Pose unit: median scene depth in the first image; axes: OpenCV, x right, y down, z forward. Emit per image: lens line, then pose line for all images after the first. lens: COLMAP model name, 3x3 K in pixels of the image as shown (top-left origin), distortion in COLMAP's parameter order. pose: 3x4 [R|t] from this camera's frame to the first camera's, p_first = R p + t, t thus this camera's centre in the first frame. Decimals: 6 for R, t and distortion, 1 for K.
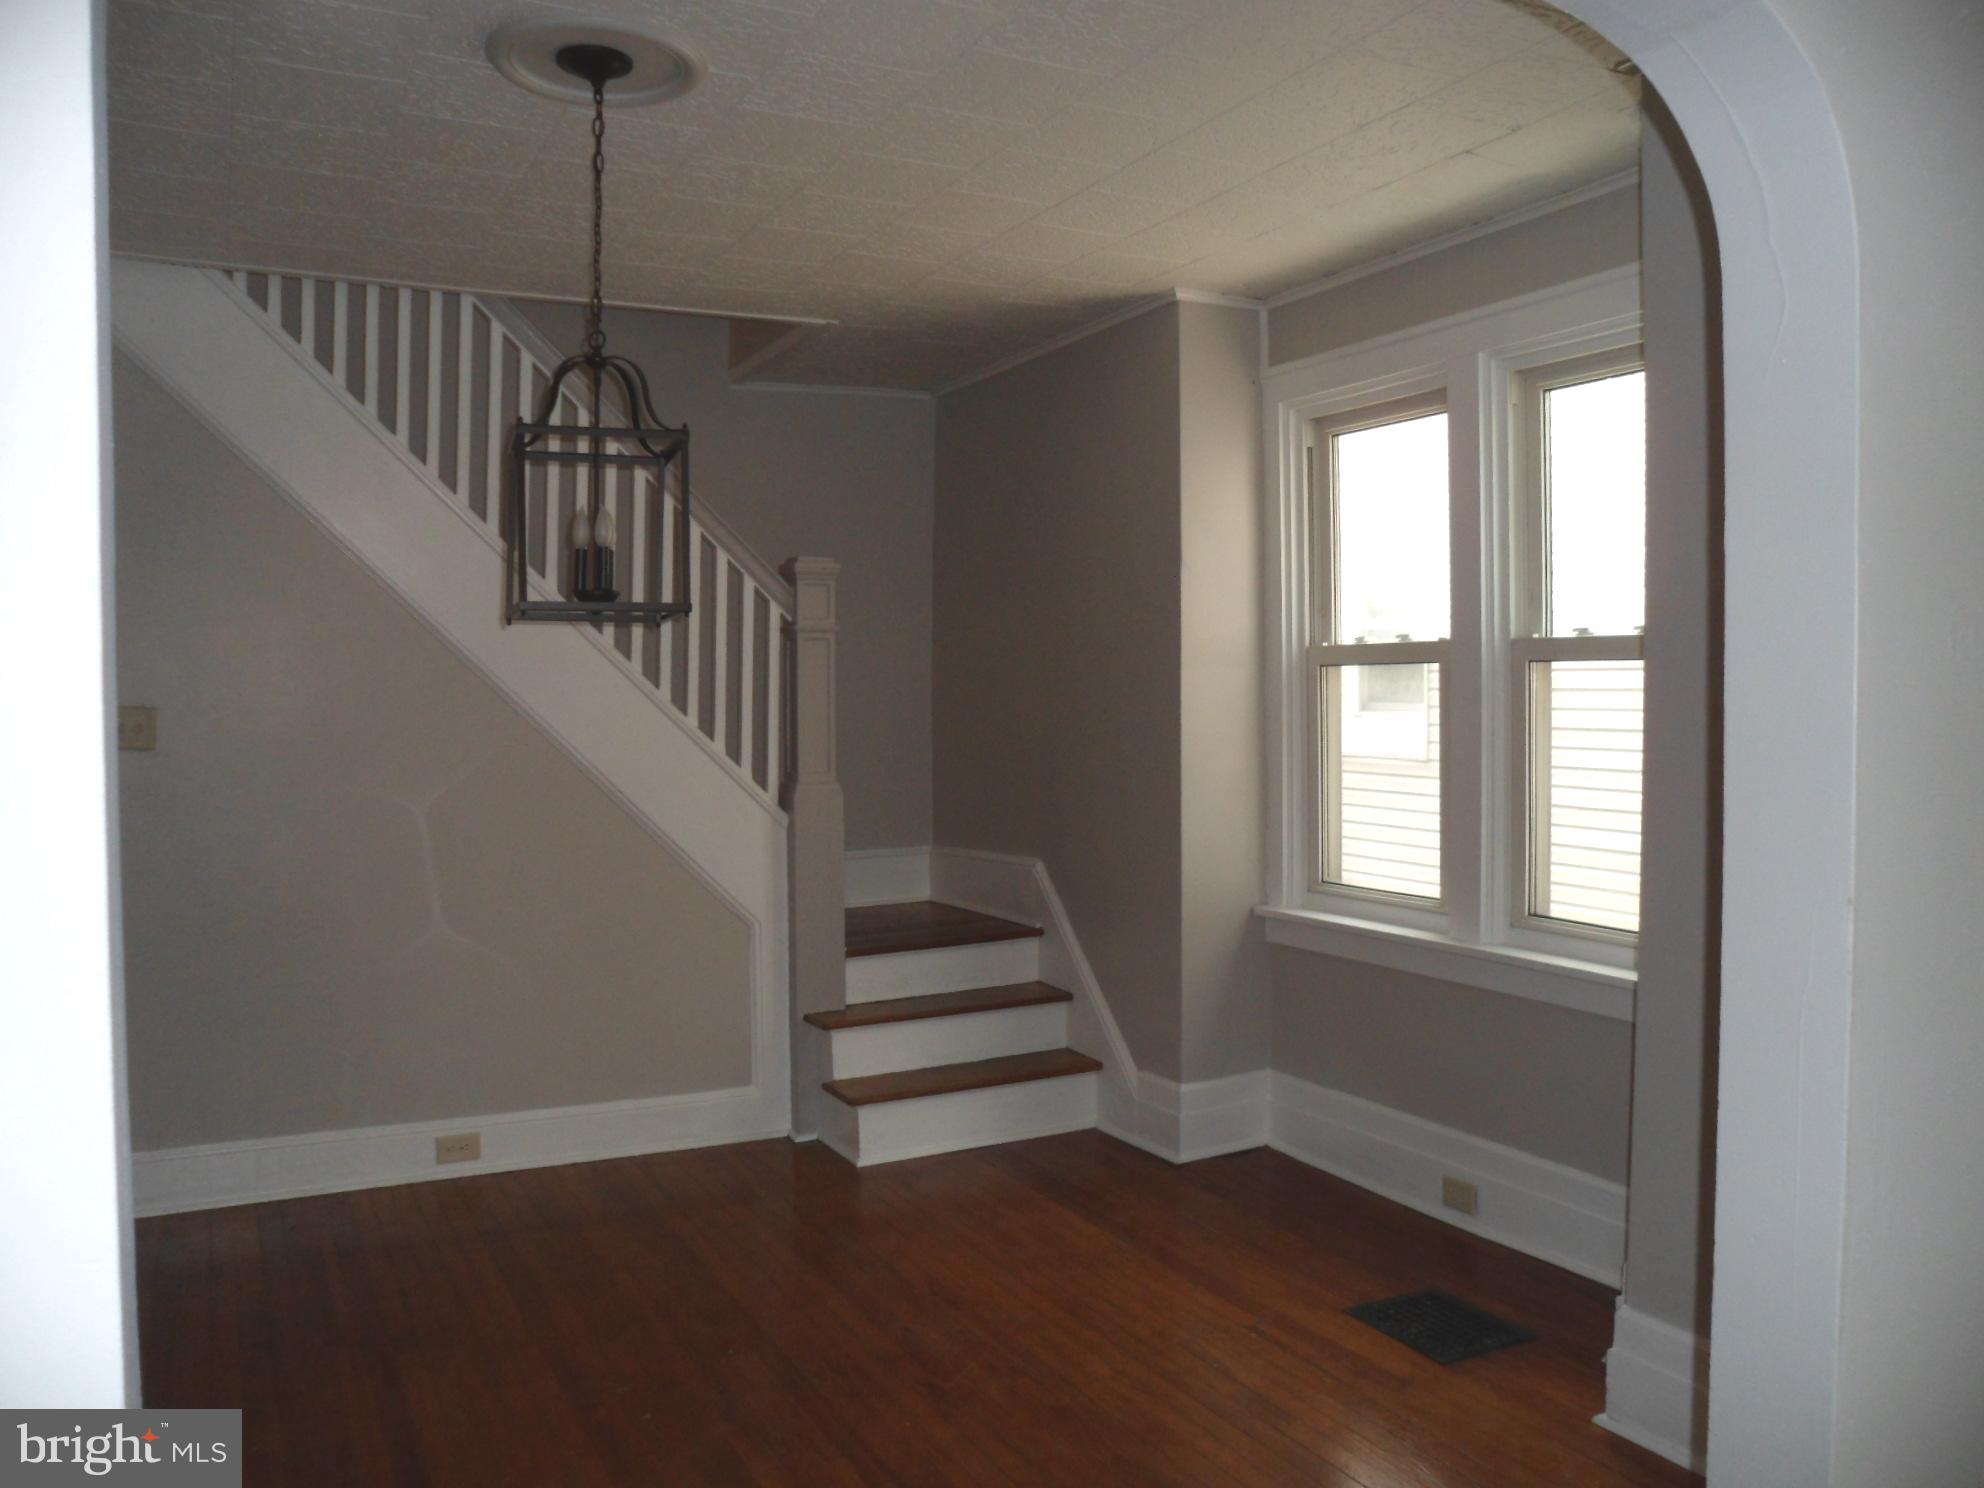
lens RADIAL K [[1540.4, 0, 992.0], [0, 1540.4, 744.0], [0, 0, 1]] dist [-0.175066, 0.190386]
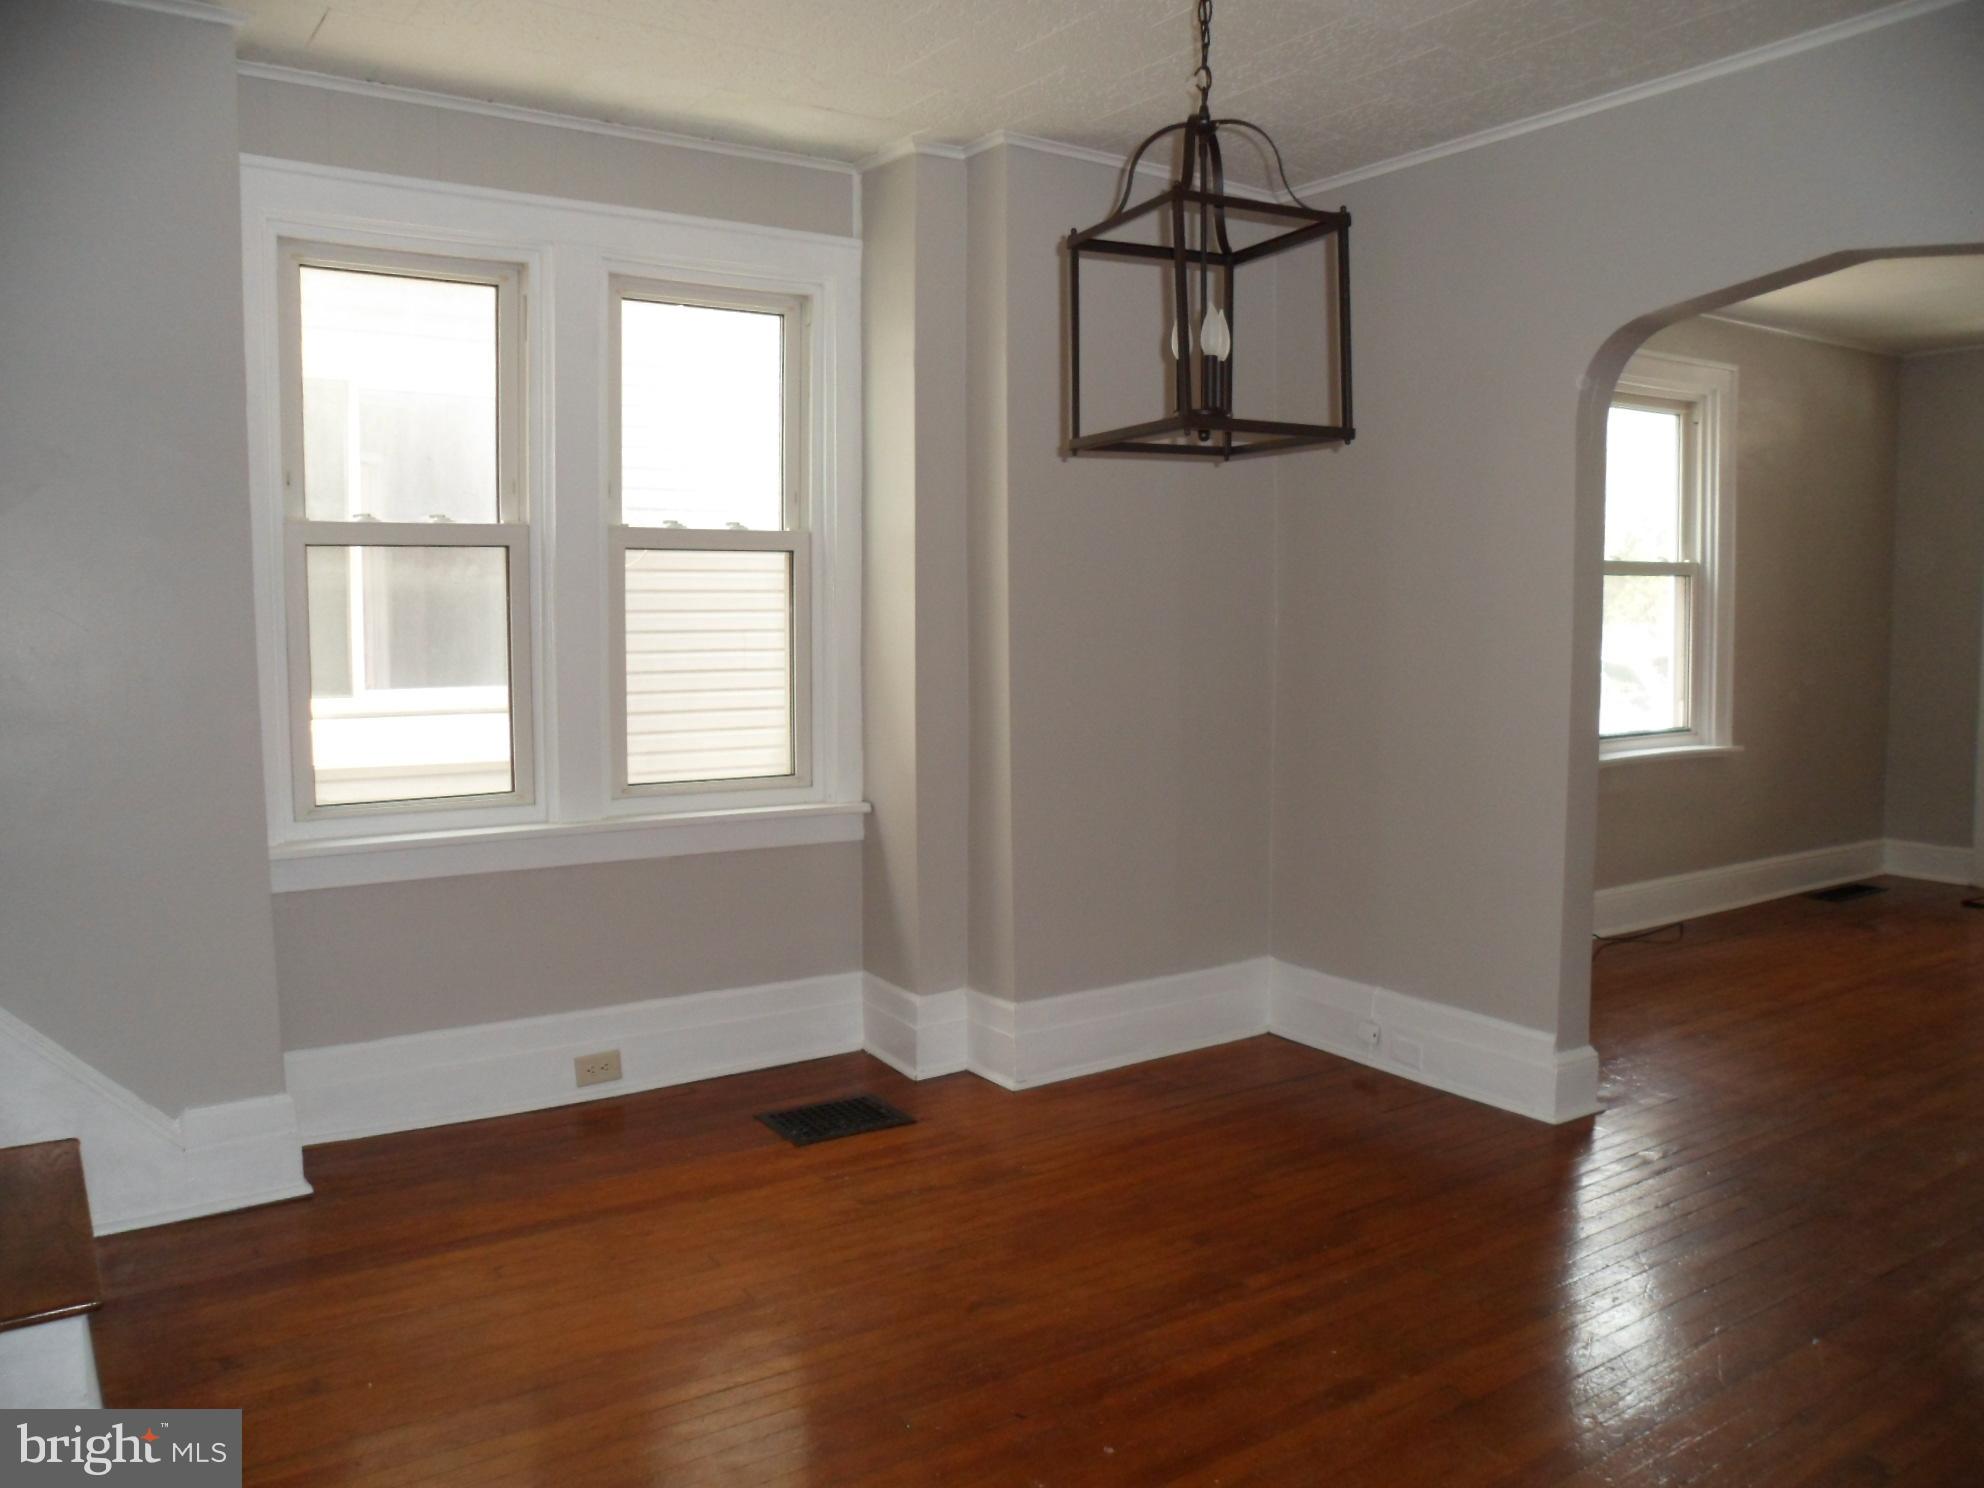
lens RADIAL K [[1540.4, 0, 992.0], [0, 1540.4, 744.0], [0, 0, 1]] dist [-0.175066, 0.190386]
pose [[-0.100007, -0.084175, 0.991420, -0.762851], [0.033617, 0.995560, 0.087918, -0.003180], [-0.994419, 0.042121, -0.096733, 0.861670]]
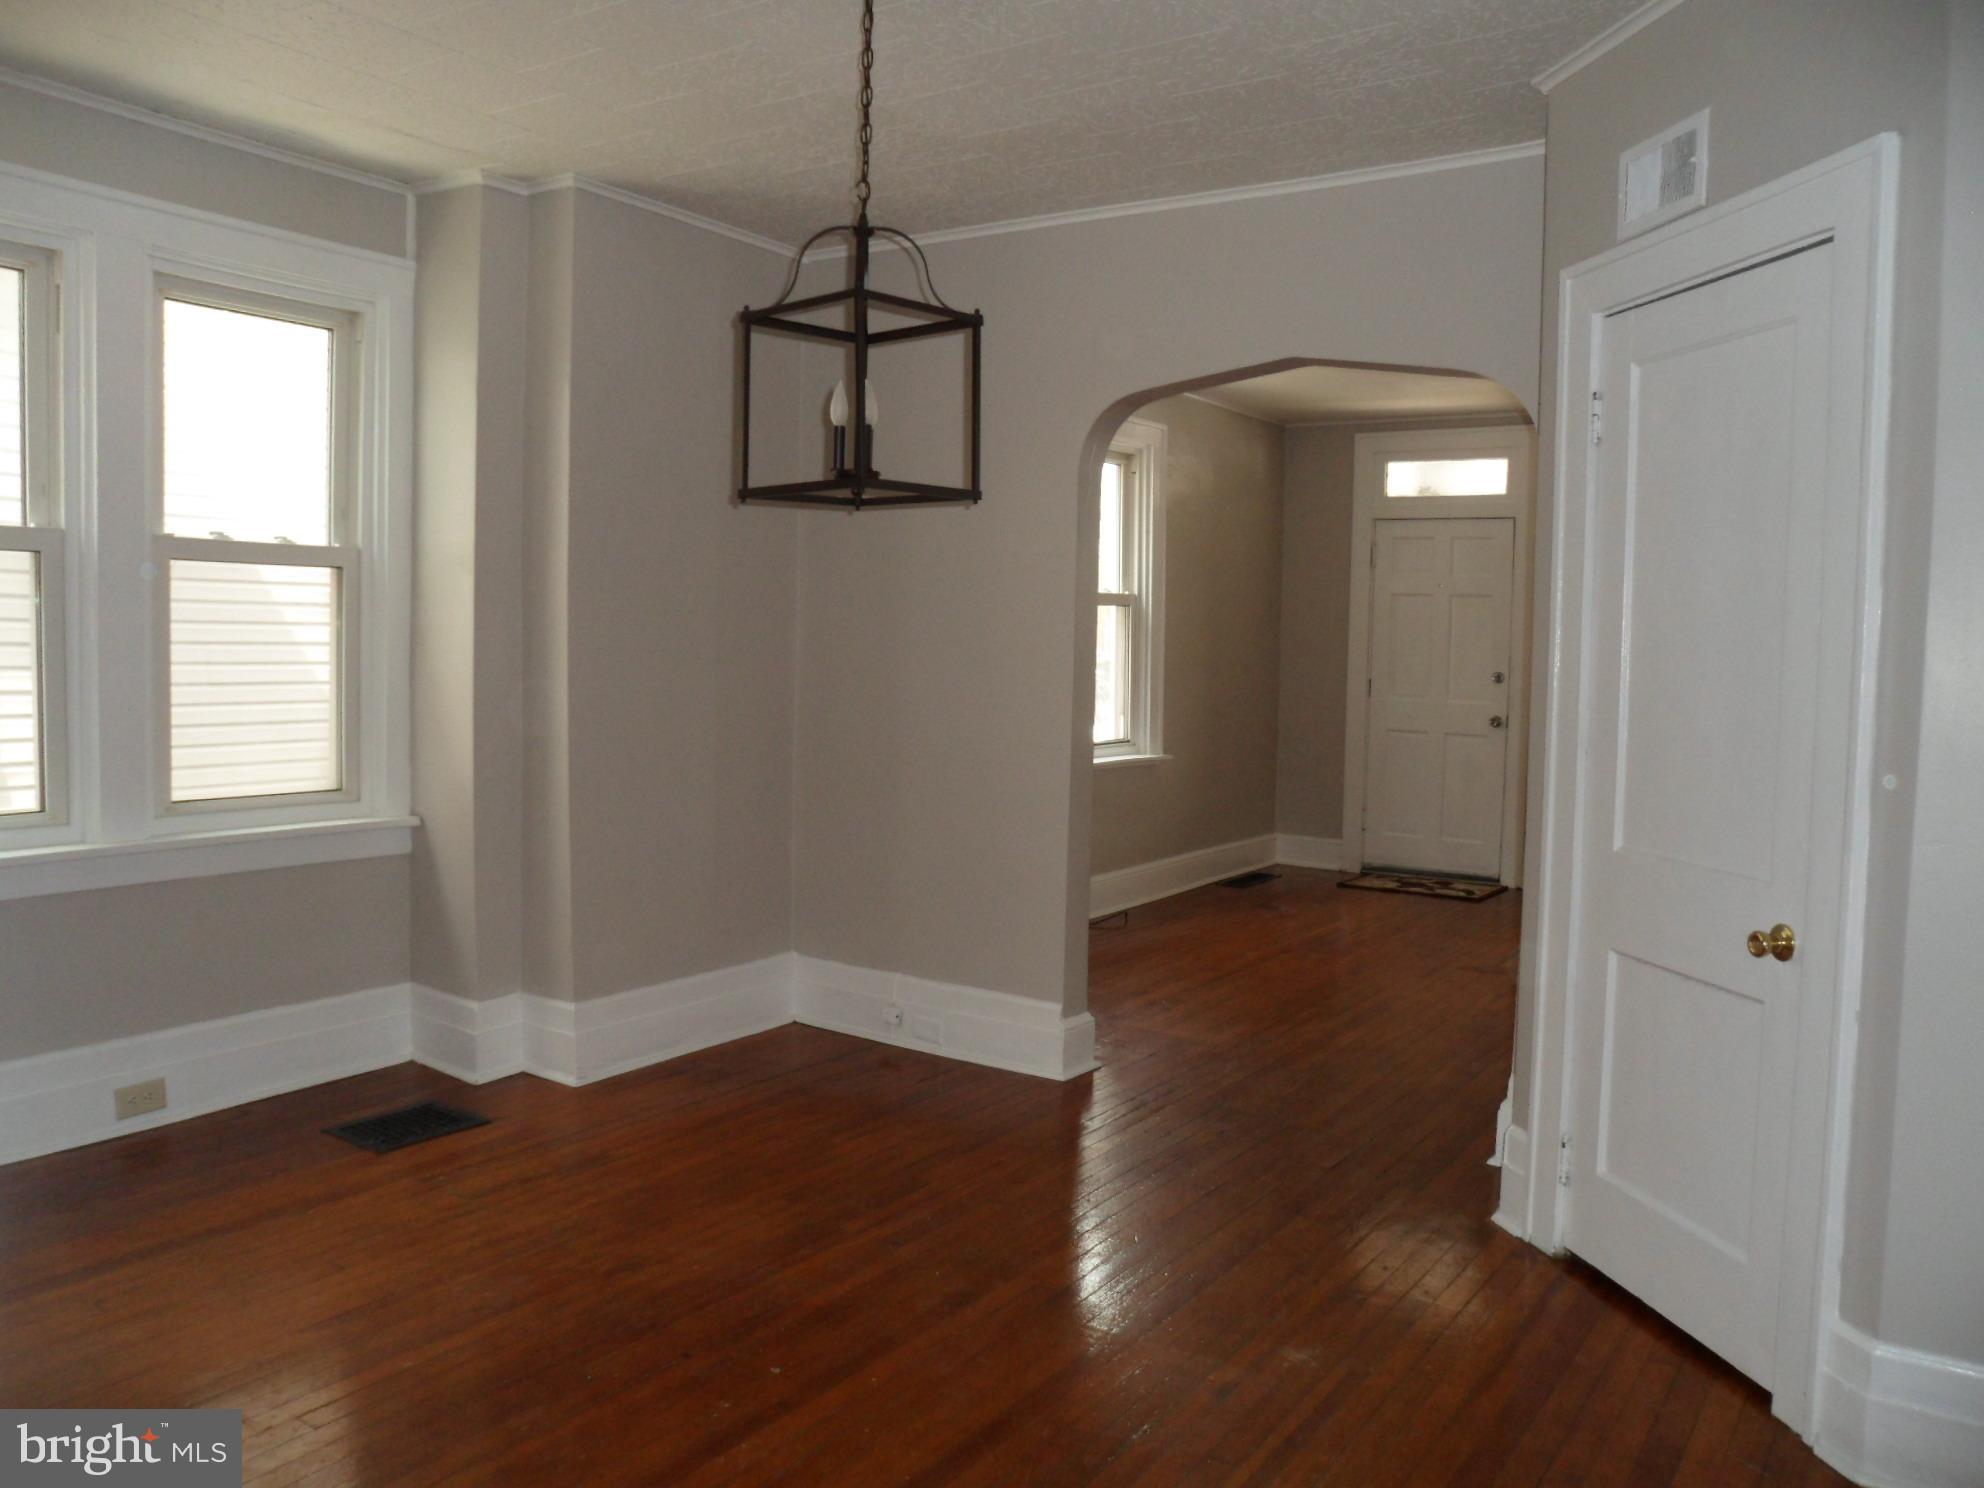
lens RADIAL K [[1540.4, 0, 992.0], [0, 1540.4, 744.0], [0, 0, 1]] dist [-0.175066, 0.190386]
pose [[-0.464340, -0.072168, 0.882712, -0.830607], [0.007614, 0.996312, 0.085460, -0.010936], [-0.885625, 0.046403, -0.462078, 0.988212]]
